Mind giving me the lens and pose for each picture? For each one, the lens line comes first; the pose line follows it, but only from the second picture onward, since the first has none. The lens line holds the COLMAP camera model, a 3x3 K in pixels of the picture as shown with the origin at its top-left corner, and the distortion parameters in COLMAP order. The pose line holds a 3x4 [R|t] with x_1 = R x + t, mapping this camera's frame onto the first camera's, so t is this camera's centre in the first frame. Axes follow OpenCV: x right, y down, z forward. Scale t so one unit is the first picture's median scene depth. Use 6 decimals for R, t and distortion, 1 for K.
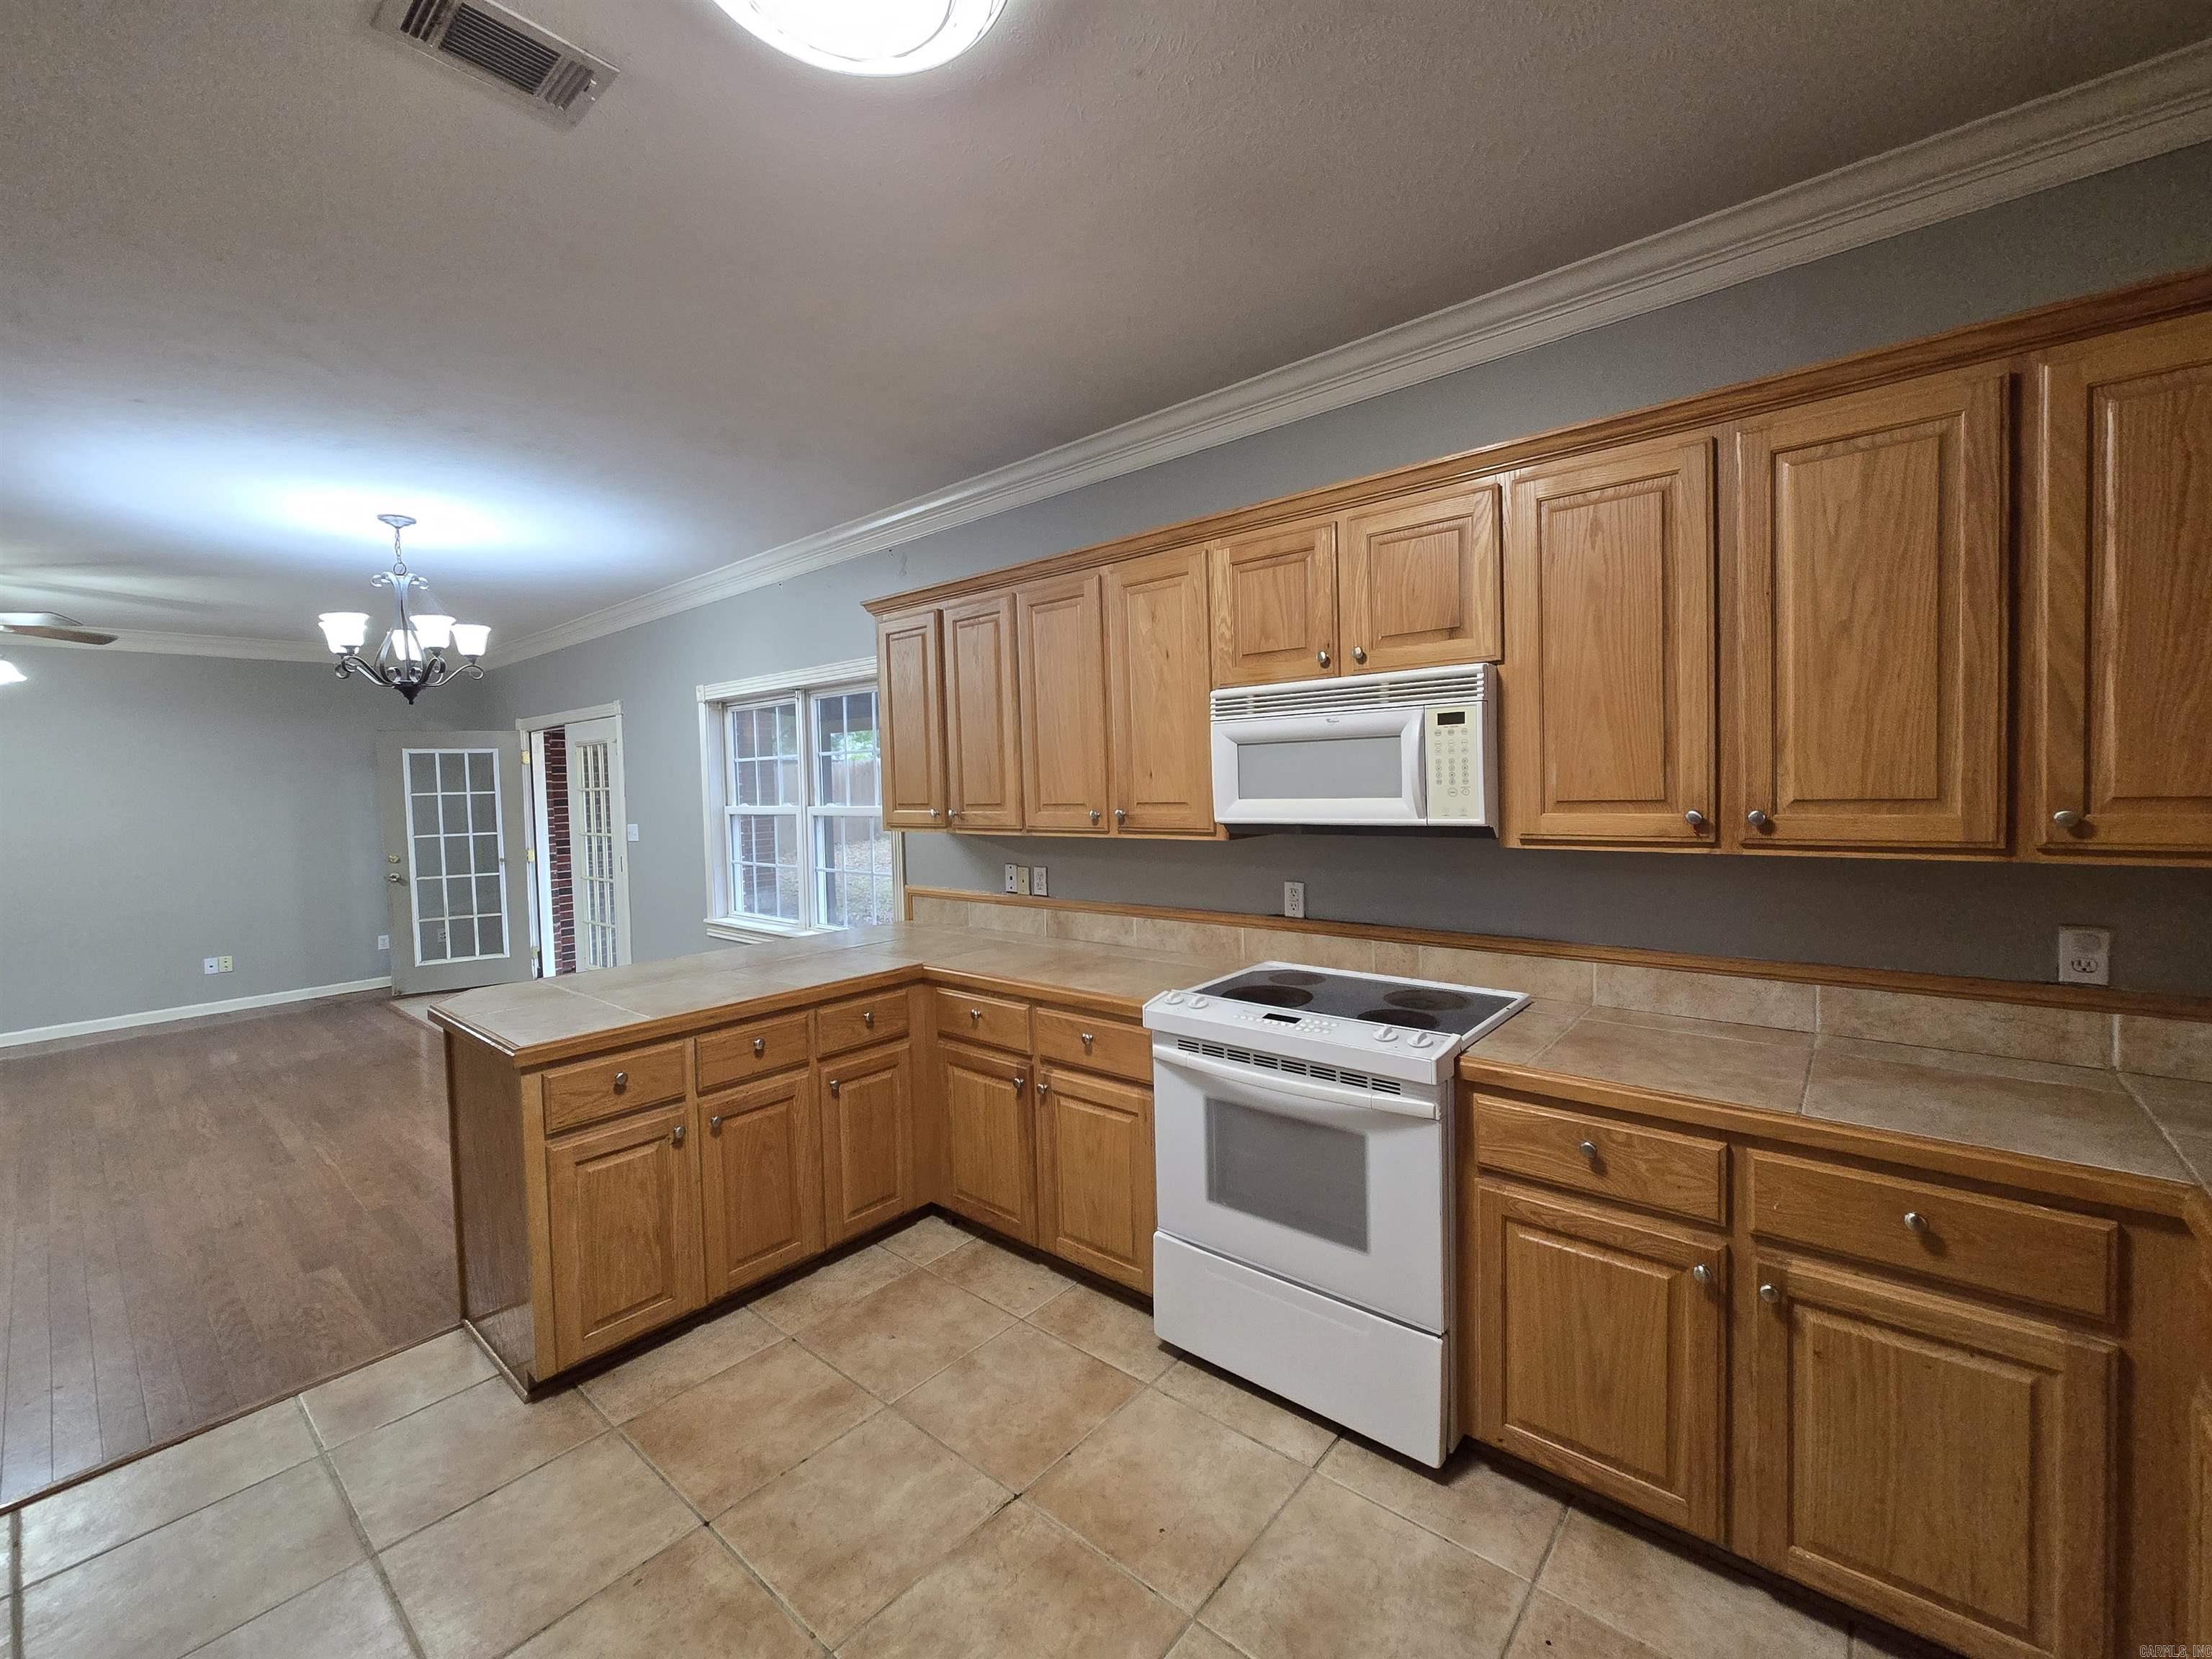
lens RADIAL K [[906.4, 0, 1105.6], [0, 906.4, 812.8], [0, 0, 1]] dist [-0.003503, 0.001168]
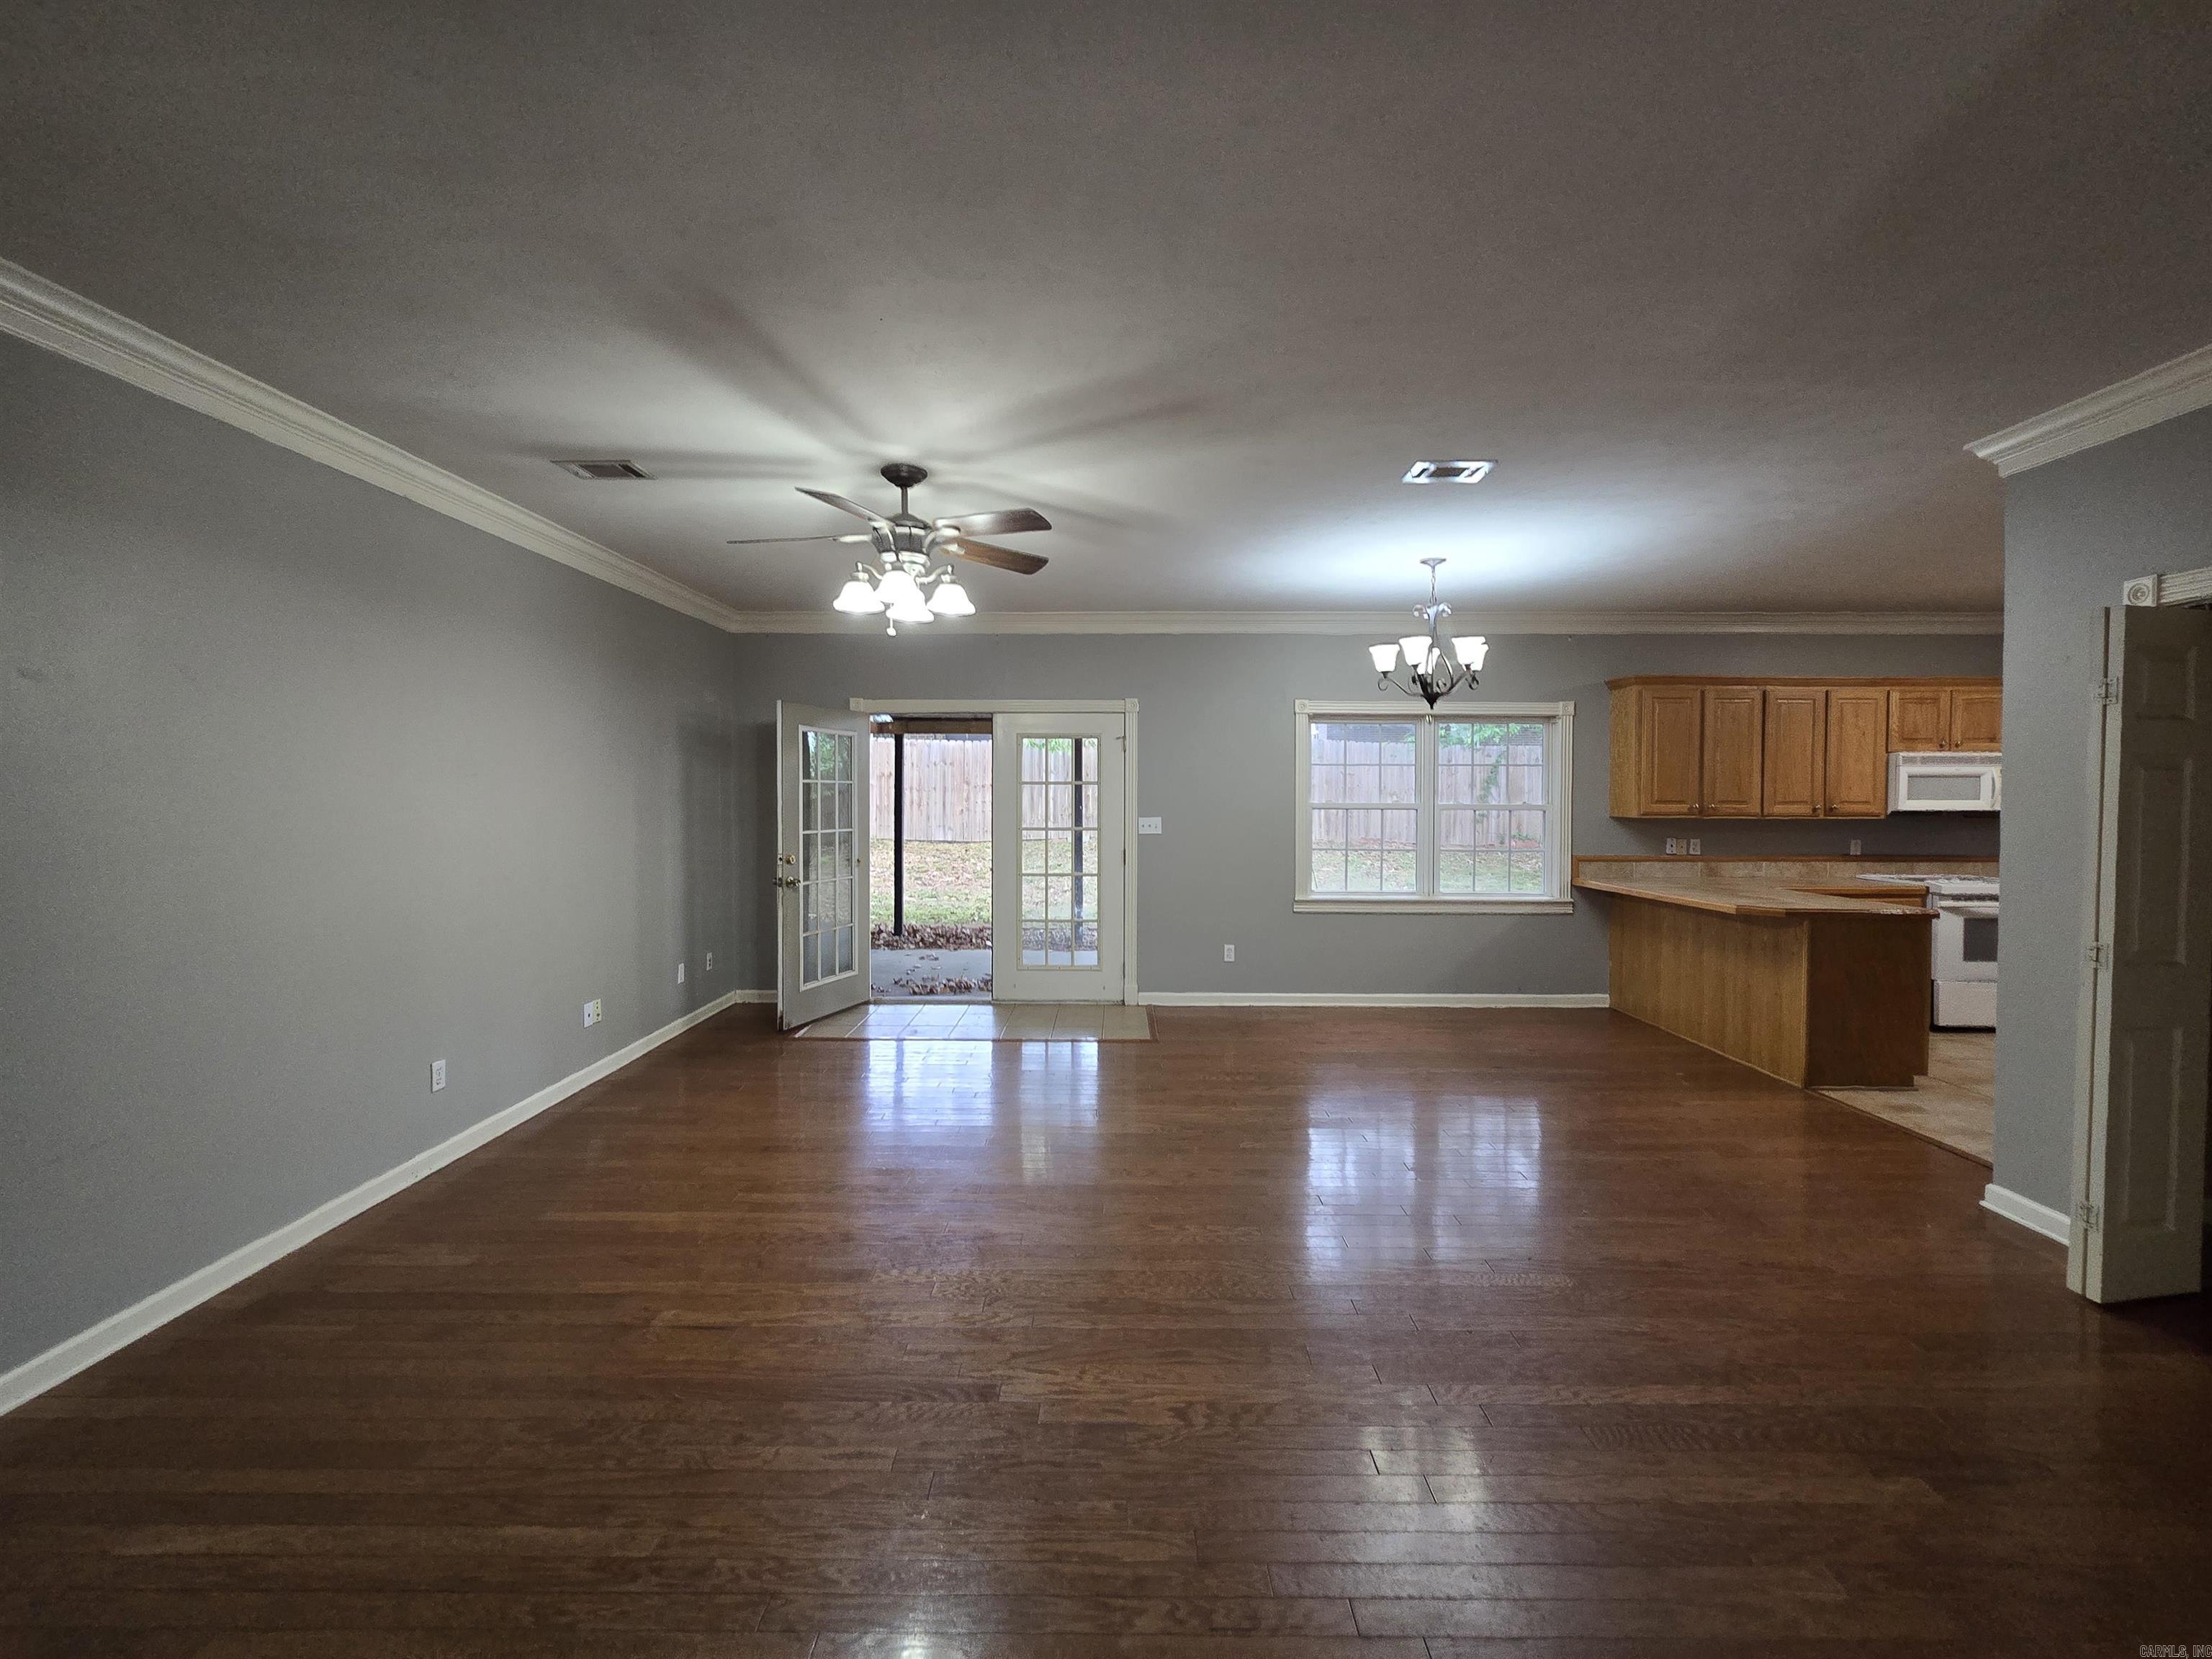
lens RADIAL K [[906.4, 0, 1107.1], [0, 906.4, 811.9], [0, 0, 1]] dist [-0.003503, 0.001168]
pose [[0.770642, 0.019753, 0.636962, -2.876017], [-0.000910, 0.999553, -0.029896, 0.085486], [-0.637267, 0.022460, 0.770315, 0.511909]]
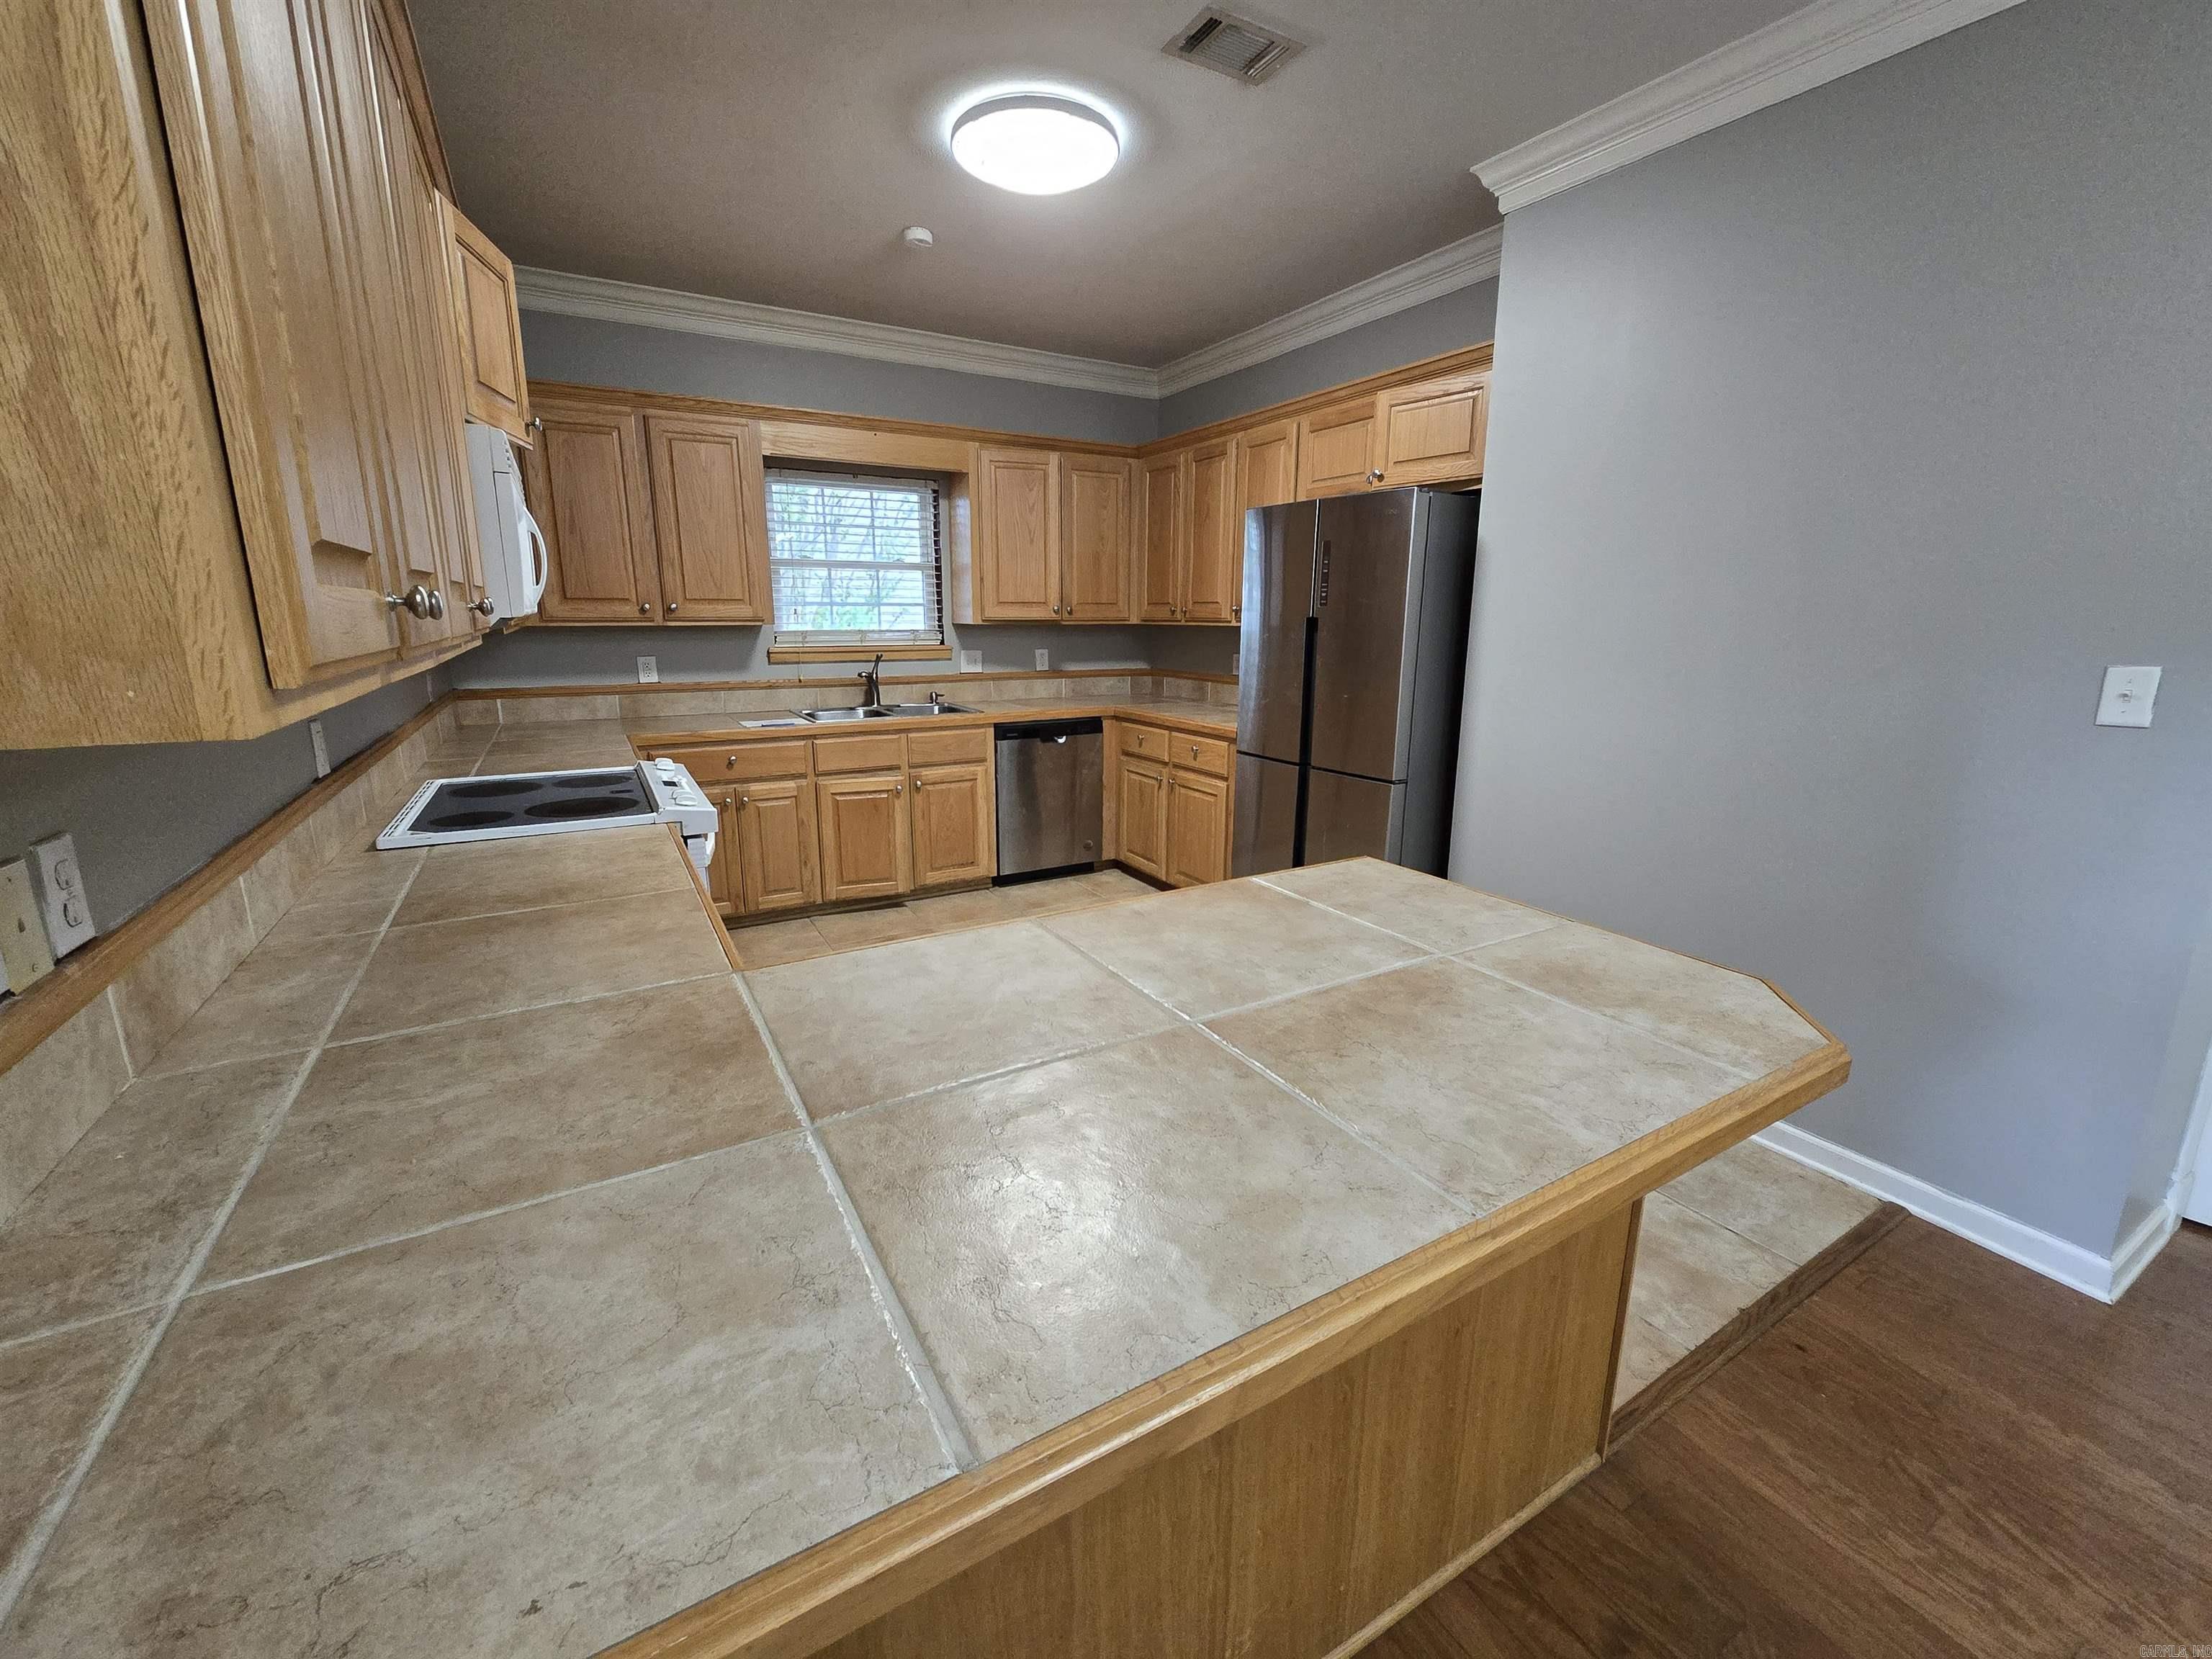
lens RADIAL K [[906.4, 0, 1106.8], [0, 906.4, 810.7], [0, 0, 1]] dist [-0.003503, 0.001168]
pose [[-0.941288, -0.049514, 0.333954, -0.589977], [0.035050, 0.969509, 0.242537, 0.002316], [-0.335781, 0.240002, -0.910851, 1.557741]]
